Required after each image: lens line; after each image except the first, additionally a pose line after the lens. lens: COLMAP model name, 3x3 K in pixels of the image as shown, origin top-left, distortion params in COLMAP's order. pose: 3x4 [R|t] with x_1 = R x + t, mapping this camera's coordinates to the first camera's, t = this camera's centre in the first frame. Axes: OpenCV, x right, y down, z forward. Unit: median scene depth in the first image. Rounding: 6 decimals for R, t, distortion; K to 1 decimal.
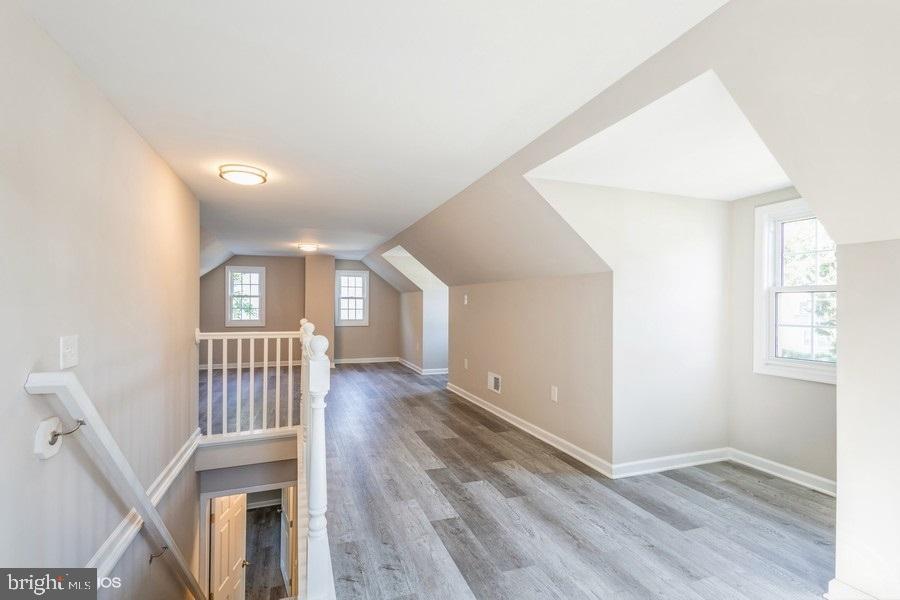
lens RADIAL K [[413.0, 0, 449.8], [0, 413.0, 303.1], [0, 0, 1]] dist [0.004677, -0.000461]
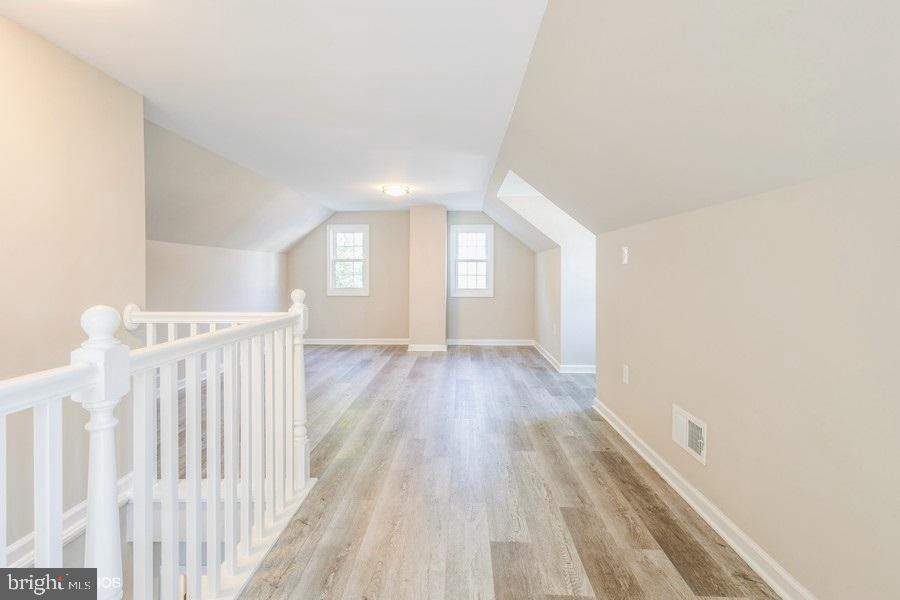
lens RADIAL K [[413.0, 0, 450.1], [0, 413.0, 272.5], [0, 0, 1]] dist [0.004677, -0.000461]
pose [[0.922174, -0.006815, -0.386715, 0.026024], [0.008631, 0.999958, 0.002961, 0.007753], [0.386679, -0.006069, 0.922195, 0.293363]]
